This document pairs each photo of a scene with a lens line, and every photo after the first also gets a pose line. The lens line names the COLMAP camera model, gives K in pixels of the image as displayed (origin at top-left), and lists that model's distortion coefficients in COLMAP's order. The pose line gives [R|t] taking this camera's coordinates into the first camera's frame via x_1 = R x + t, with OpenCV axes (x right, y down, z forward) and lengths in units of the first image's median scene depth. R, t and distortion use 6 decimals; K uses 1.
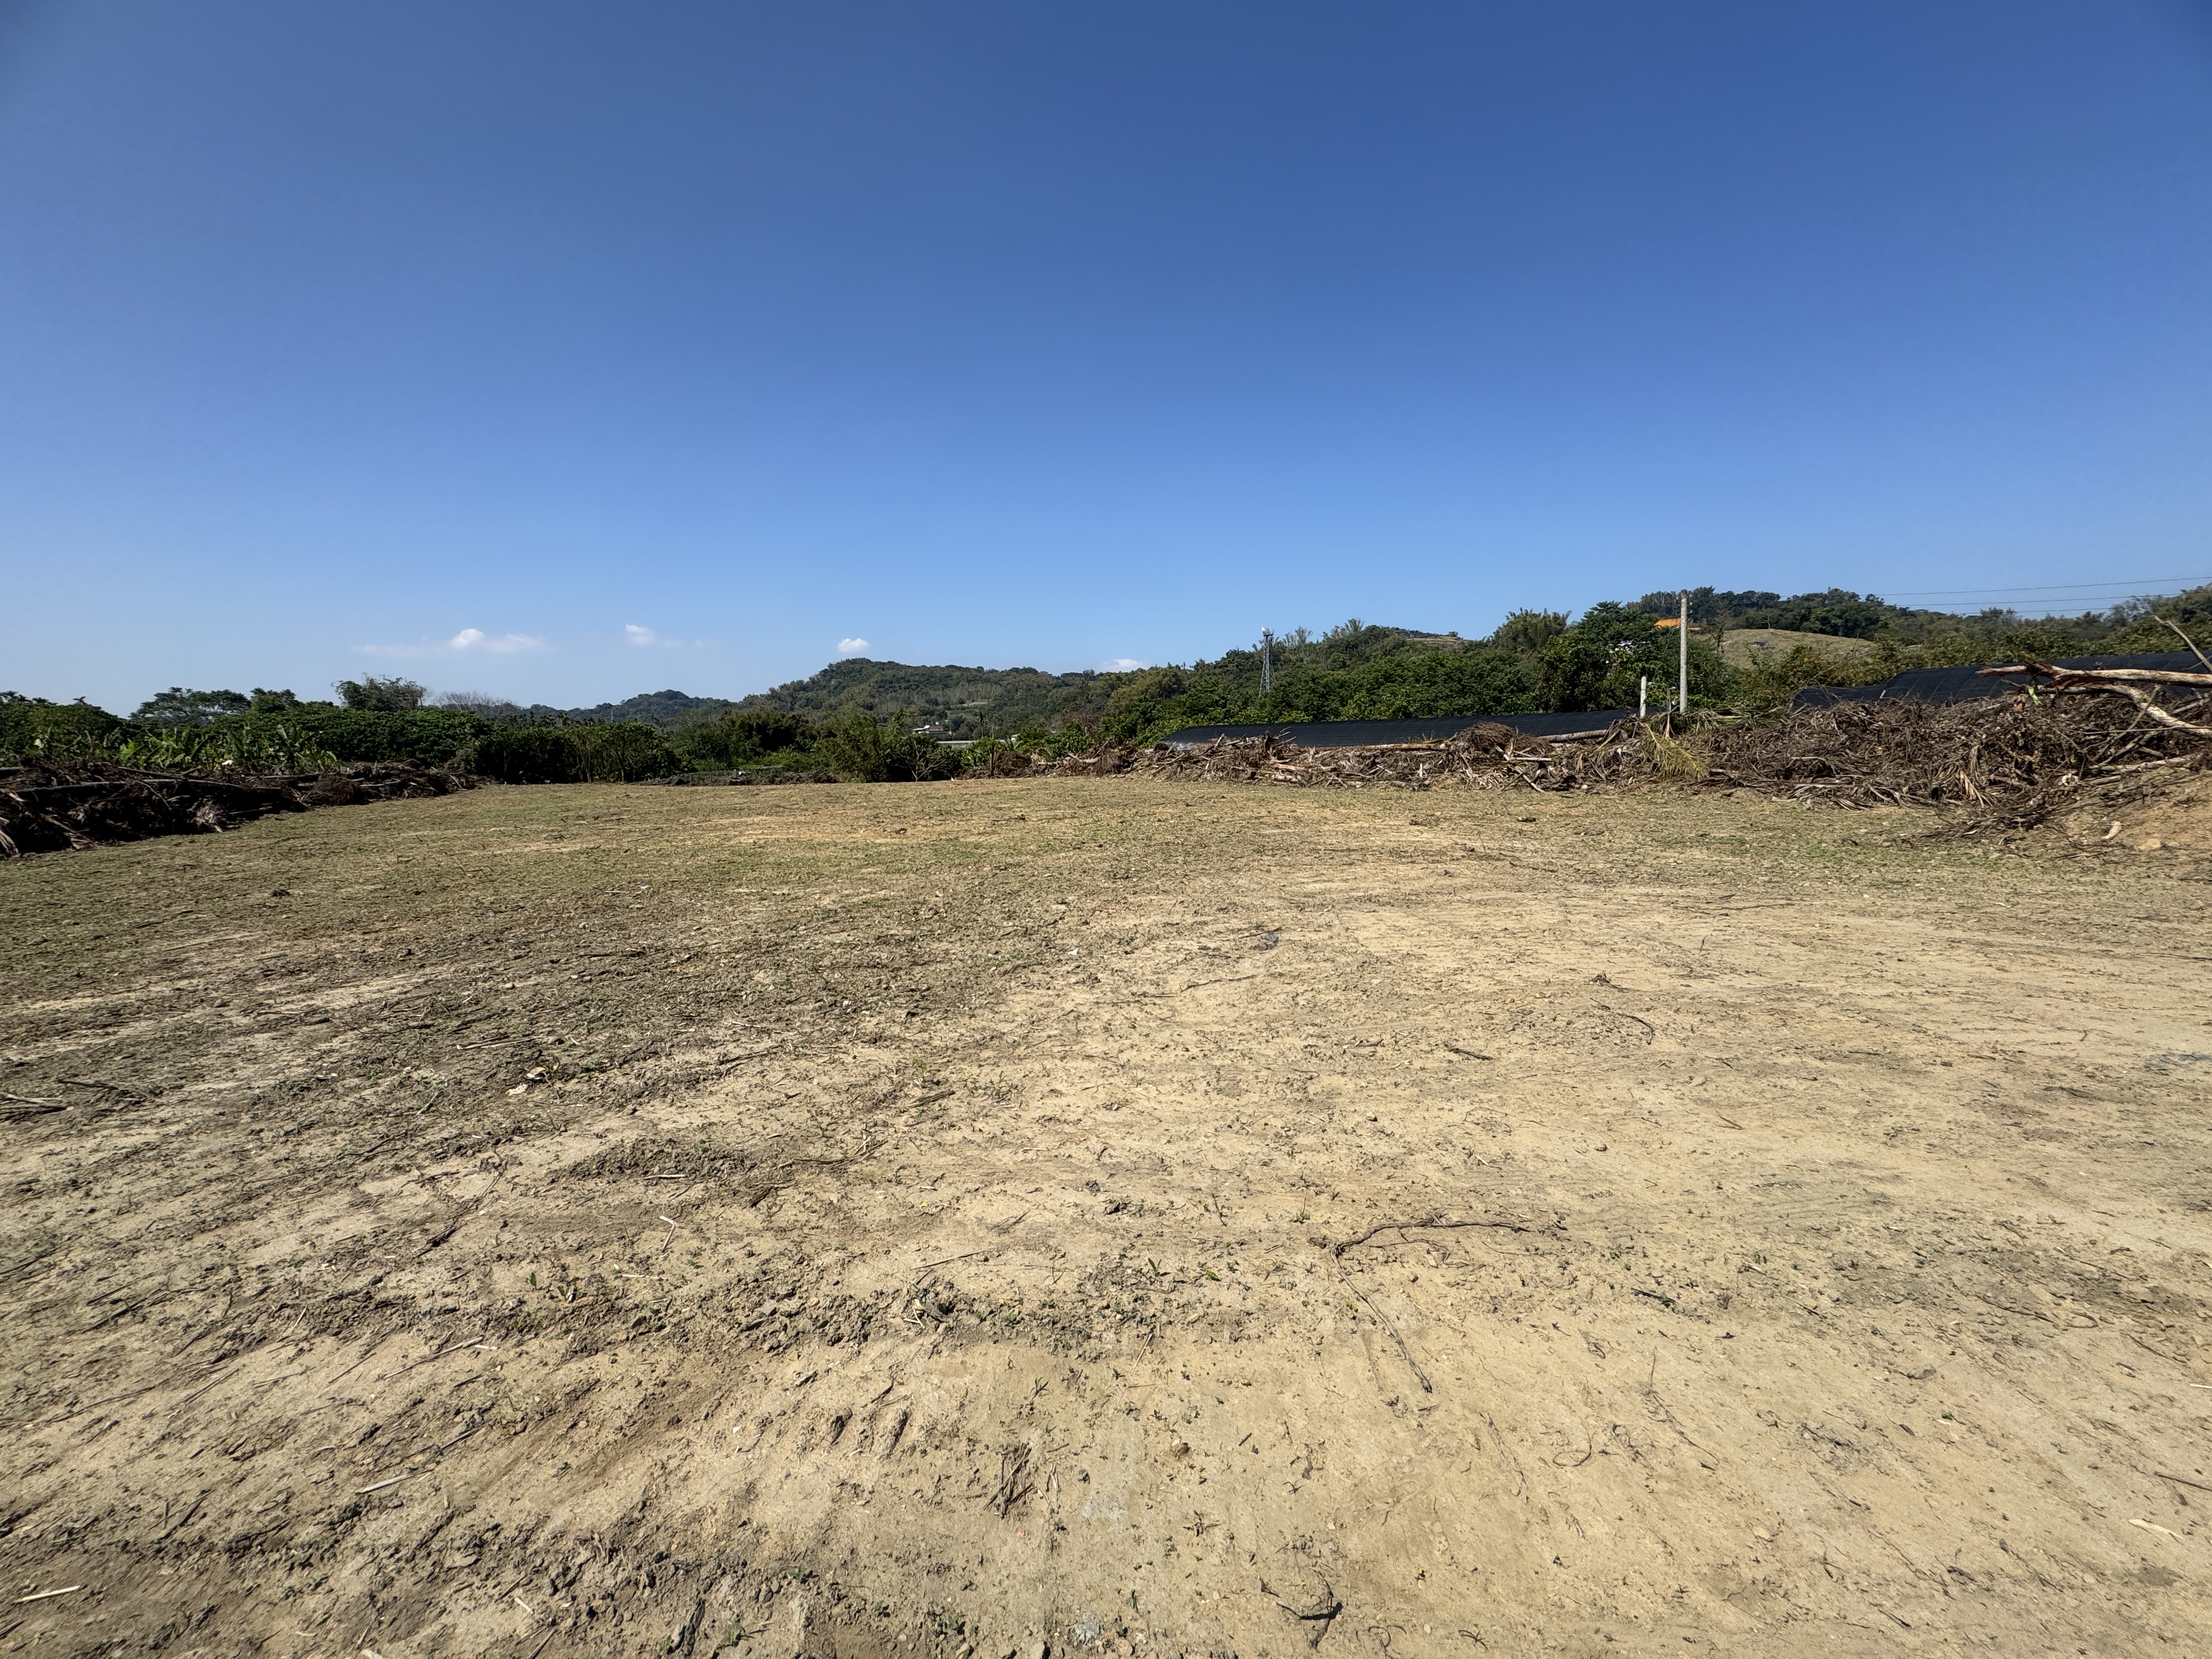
lens RADIAL K [[879.0, 0, 1104.3], [0, 879.0, 831.3], [0, 0, 1]] dist [-0.000996, 0.000116]
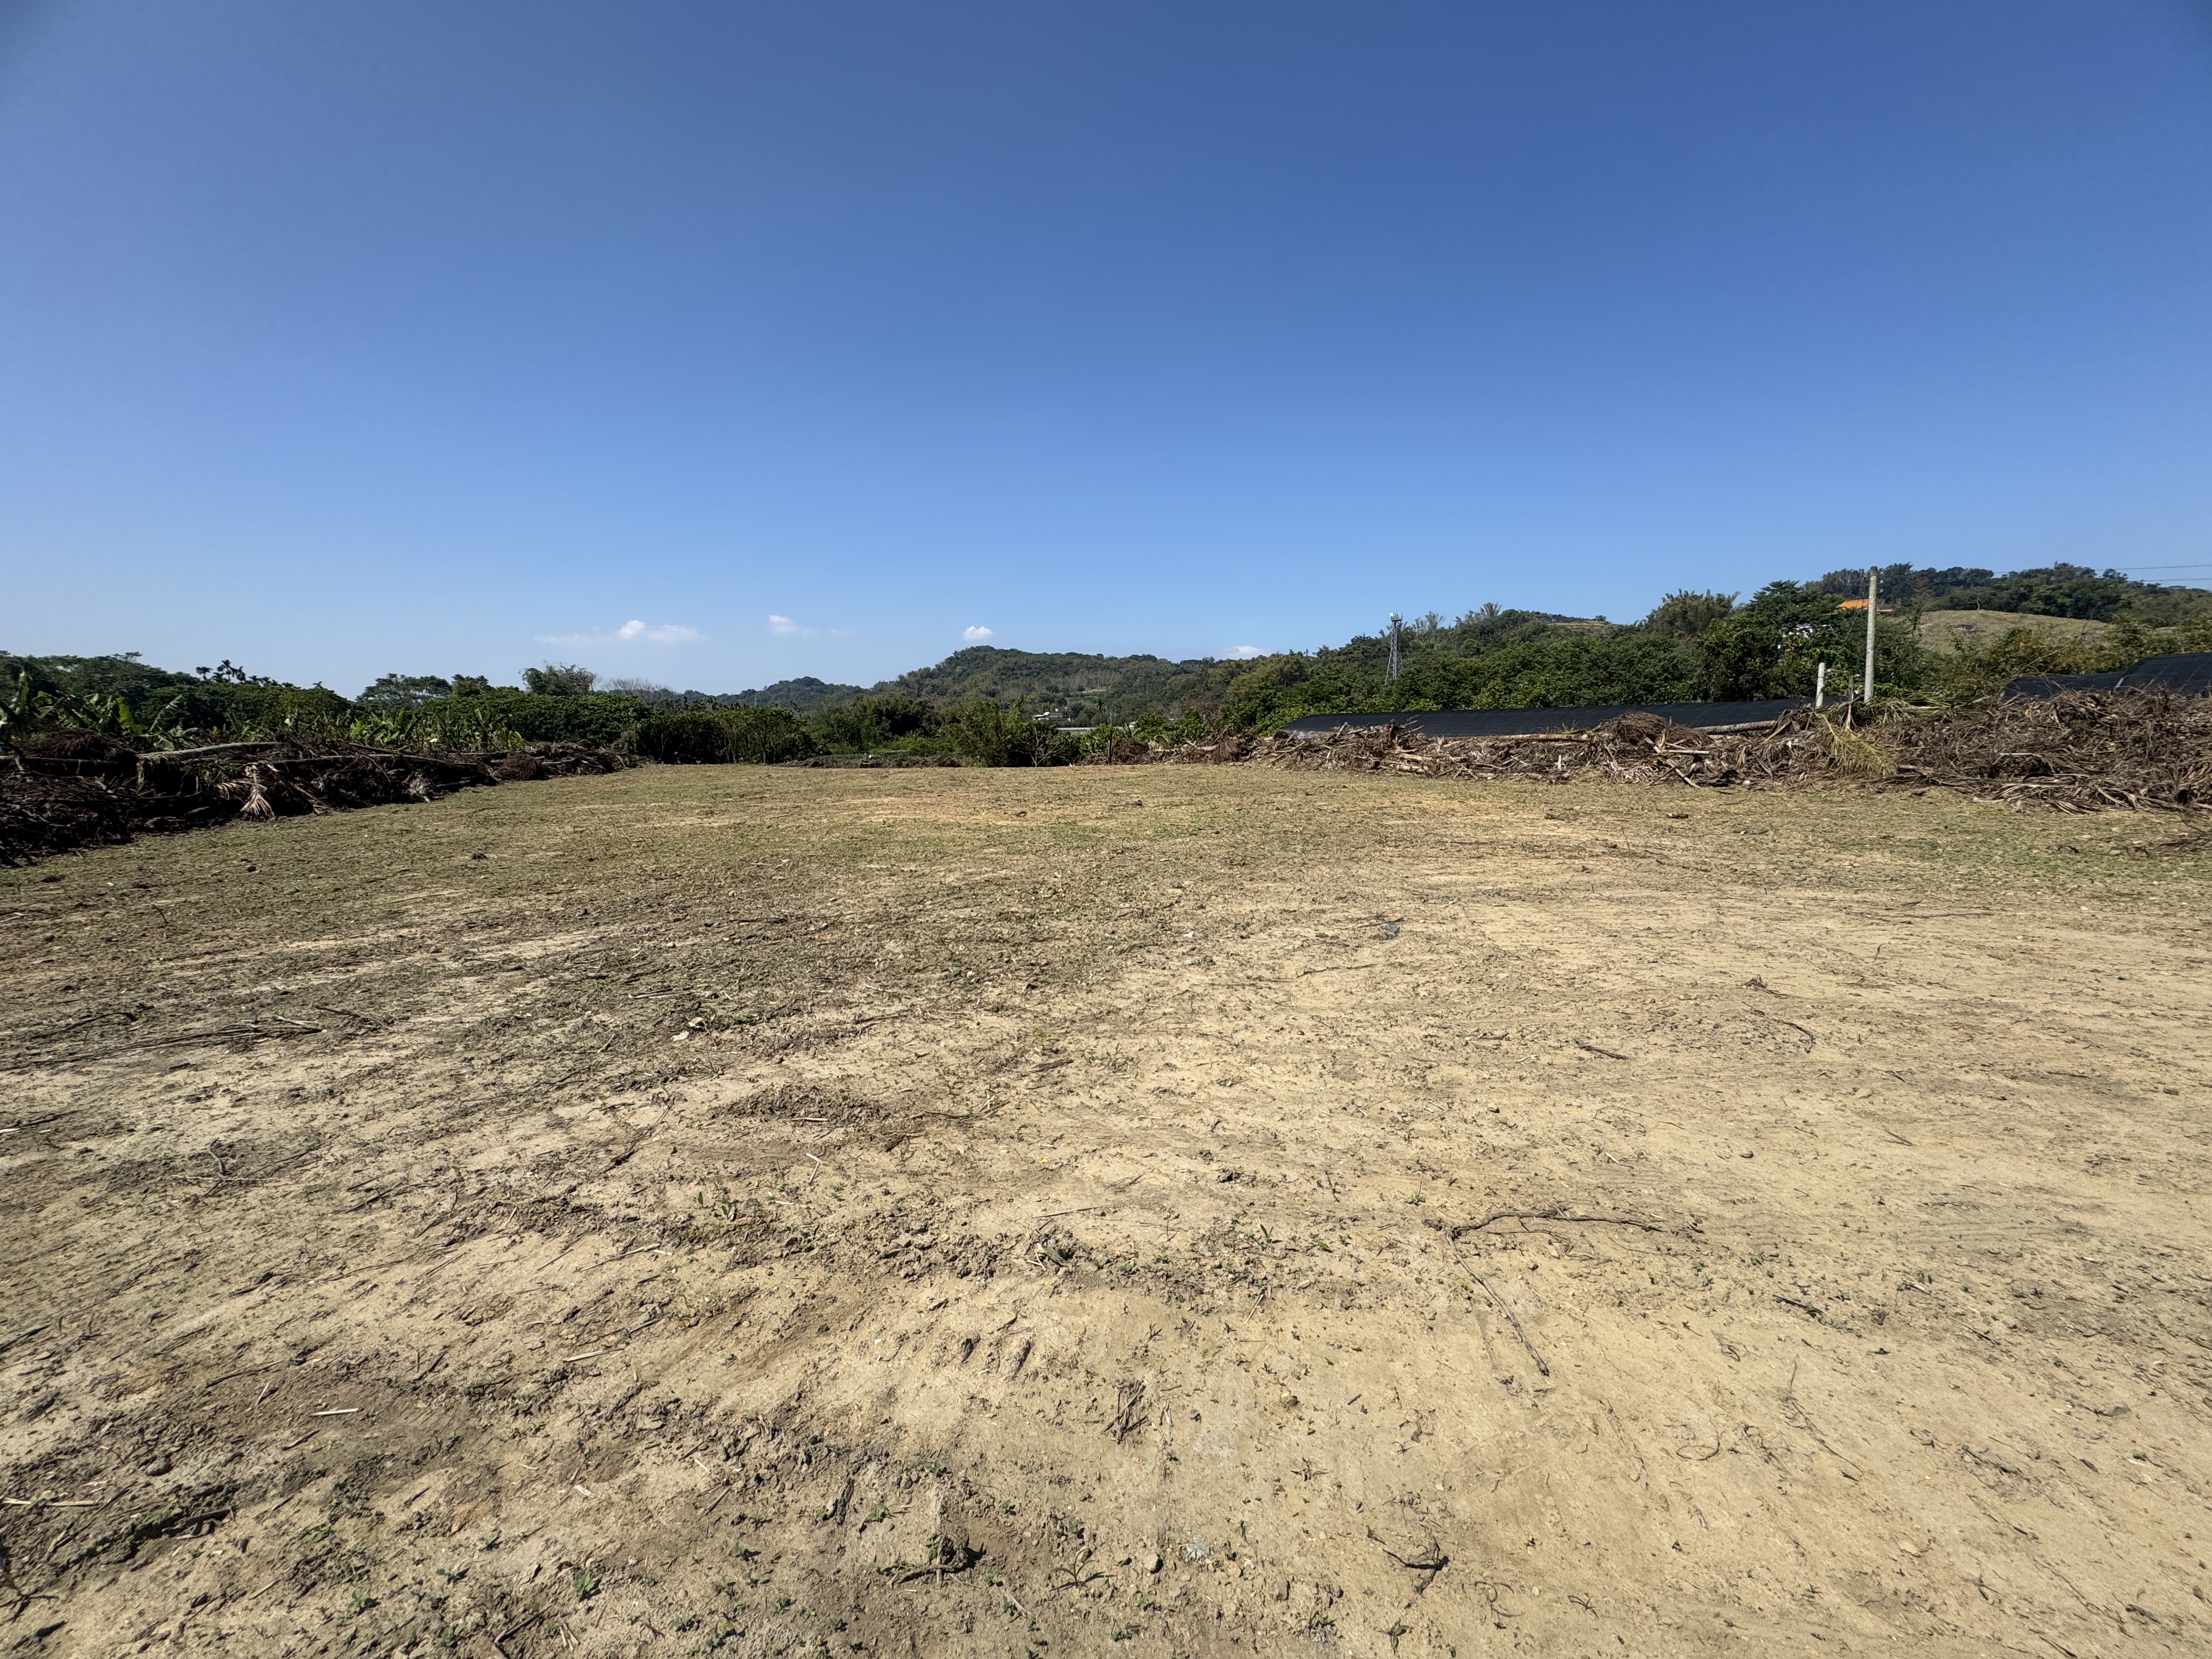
lens RADIAL K [[879.0, 0, 1104.6], [0, 879.0, 829.7], [0, 0, 1]] dist [-0.000996, 0.000116]
pose [[0.991208, 0.024052, -0.130106, -0.001642], [-0.022461, 0.999654, 0.013682, 0.003213], [0.130390, -0.010640, 0.991406, -0.006885]]
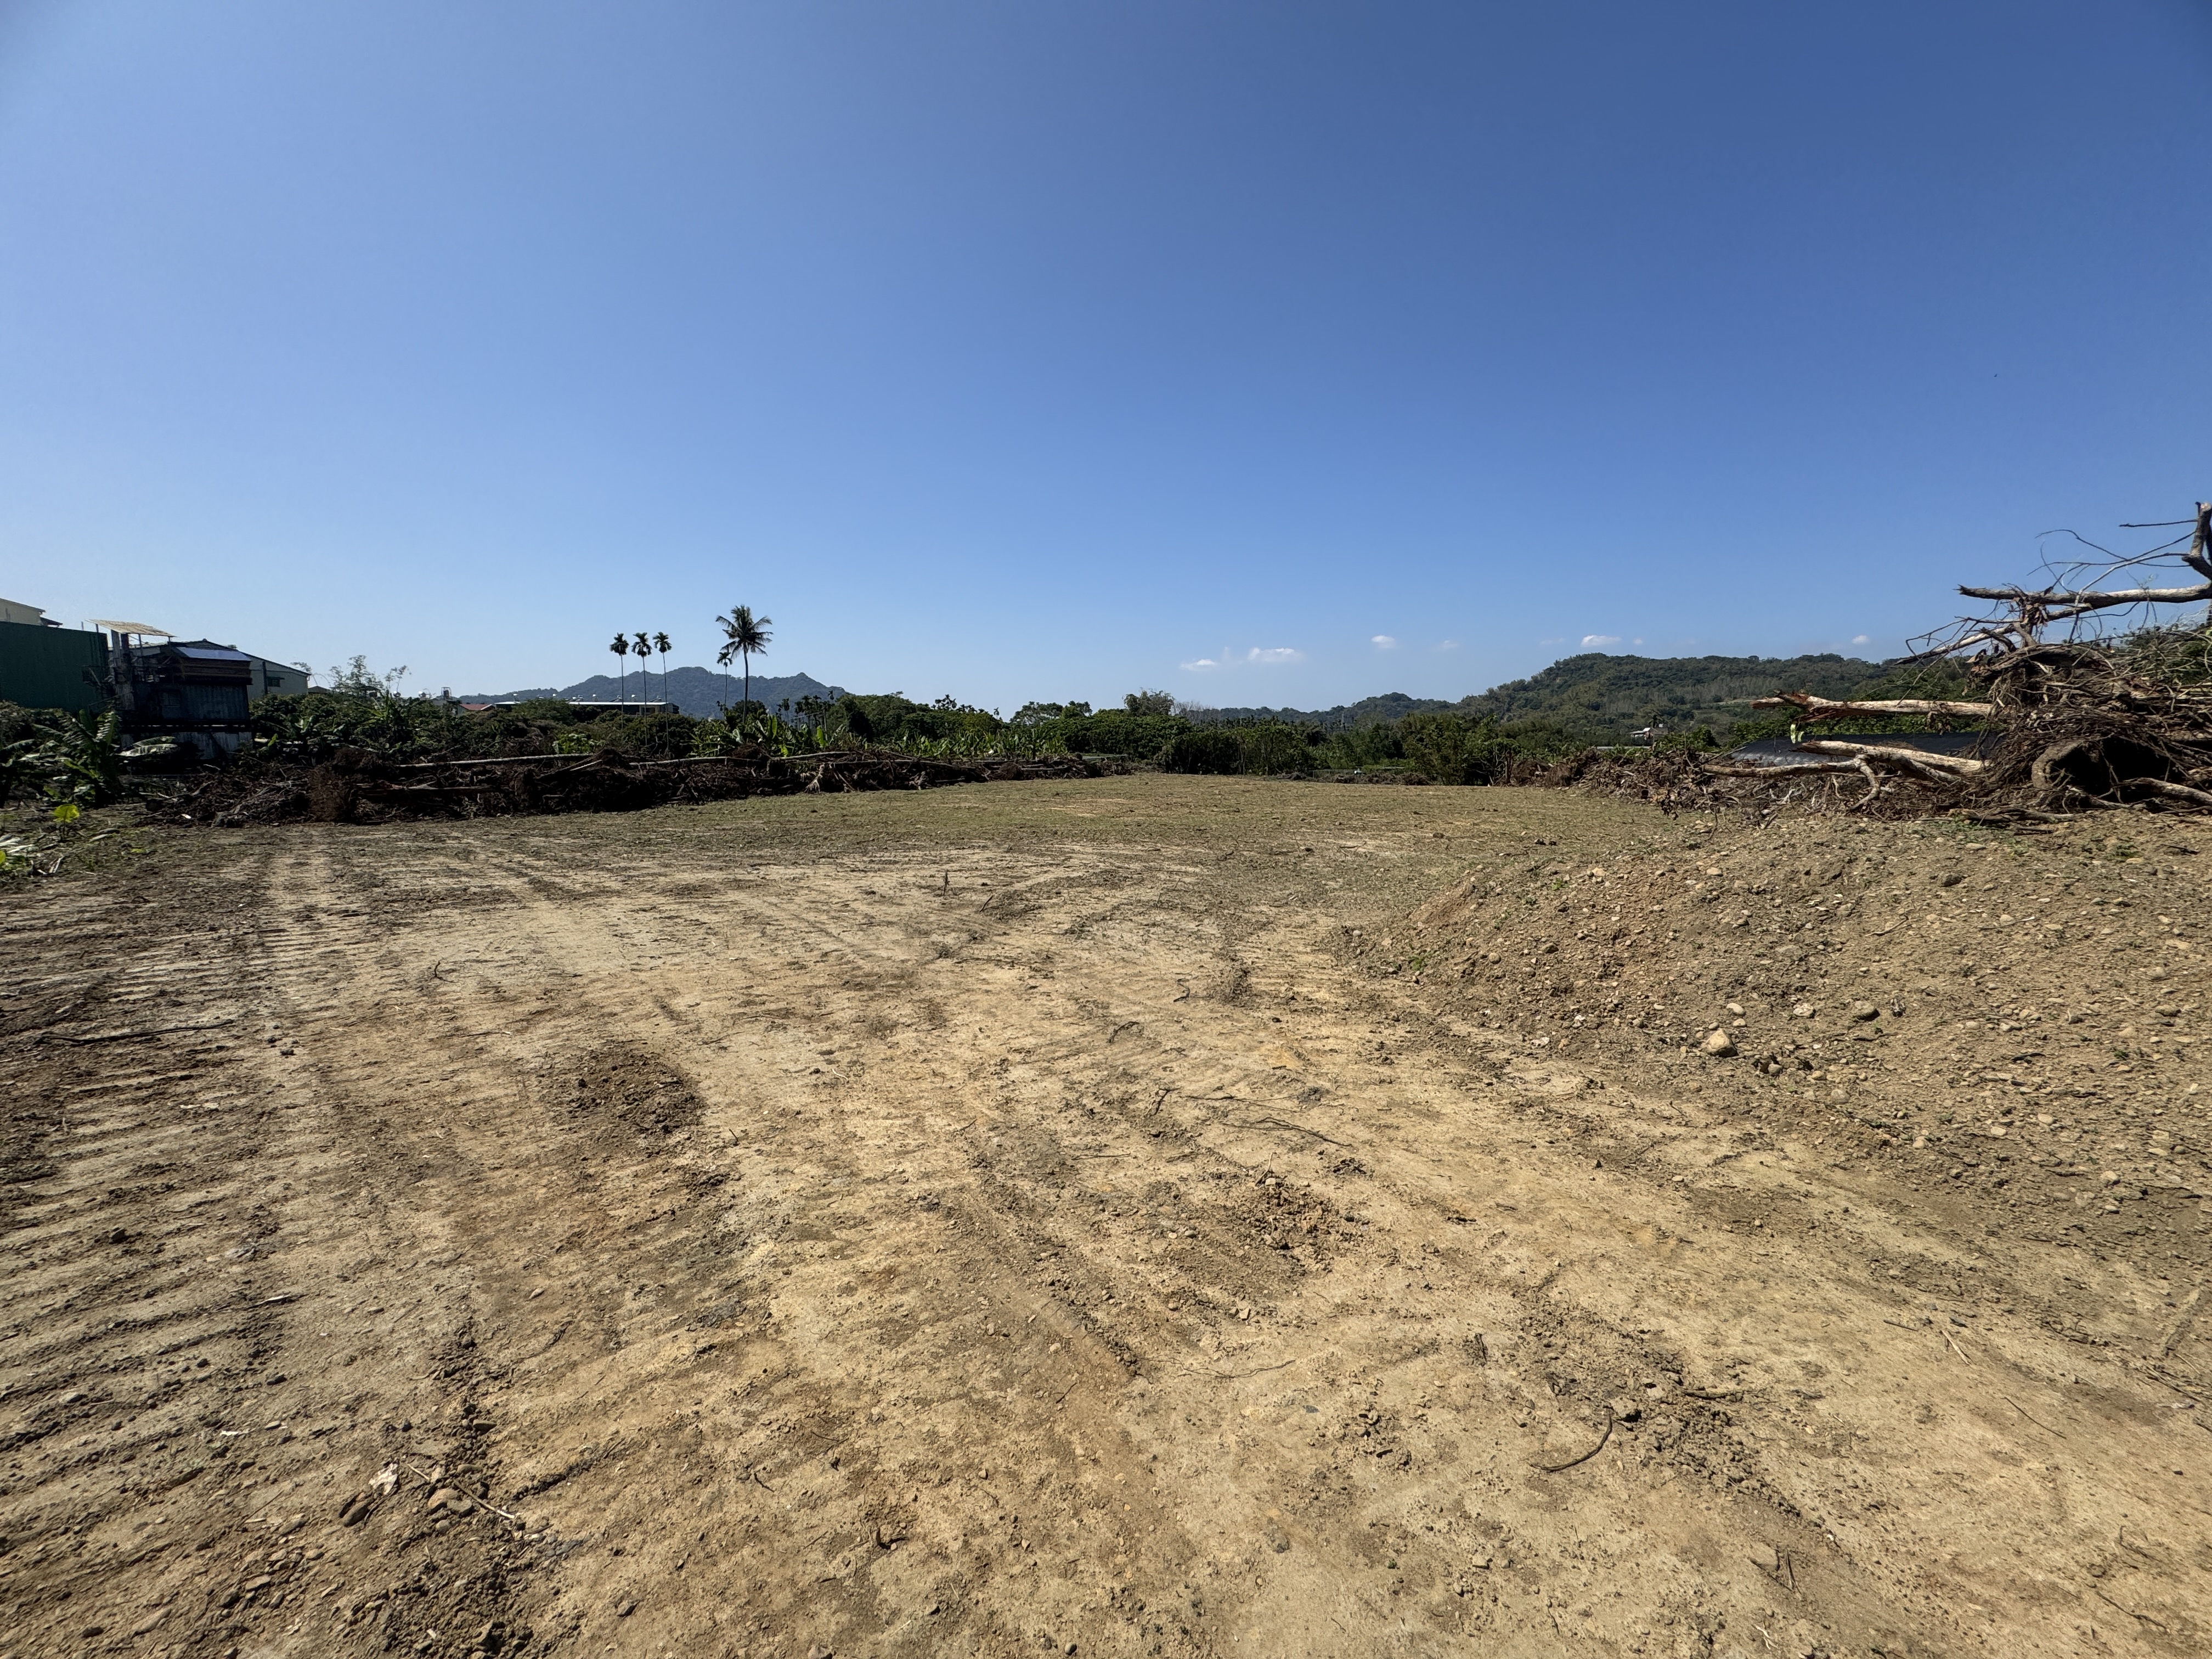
lens RADIAL K [[879.0, 0, 1103.3], [0, 879.0, 830.2], [0, 0, 1]] dist [-0.000996, 0.000116]
pose [[0.712402, 0.087002, -0.696358, 1.157118], [-0.088432, 0.995505, 0.033907, -0.023189], [0.696178, 0.037425, 0.716893, -0.102686]]
